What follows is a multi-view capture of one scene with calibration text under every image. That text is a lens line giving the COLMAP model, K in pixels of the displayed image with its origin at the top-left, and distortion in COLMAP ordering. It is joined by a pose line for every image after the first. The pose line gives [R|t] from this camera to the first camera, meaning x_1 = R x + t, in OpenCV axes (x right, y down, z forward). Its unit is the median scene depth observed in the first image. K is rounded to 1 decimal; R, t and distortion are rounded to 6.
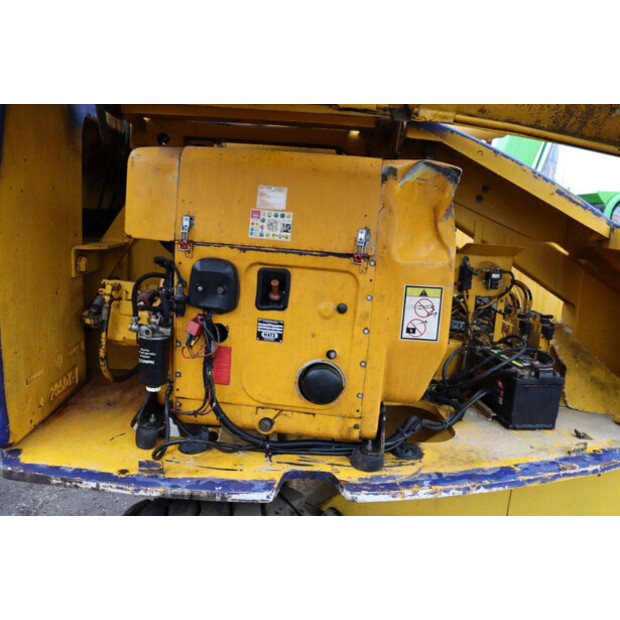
lens RADIAL K [[480.7, 0, 310.0], [0, 480.7, 310.0], [0, 0, 1]] dist [-0.173753, 0.136394]
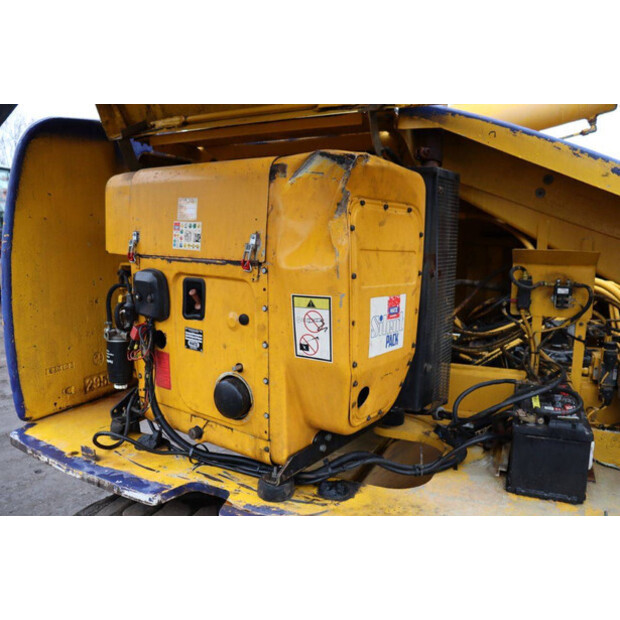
lens RADIAL K [[480.7, 0, 310.0], [0, 480.7, 310.0], [0, 0, 1]] dist [-0.173753, 0.136394]
pose [[0.884111, 0.021496, -0.466782, 0.617880], [-0.043833, 0.998352, -0.037045, 0.007366], [0.465216, 0.053212, 0.883596, 0.227426]]
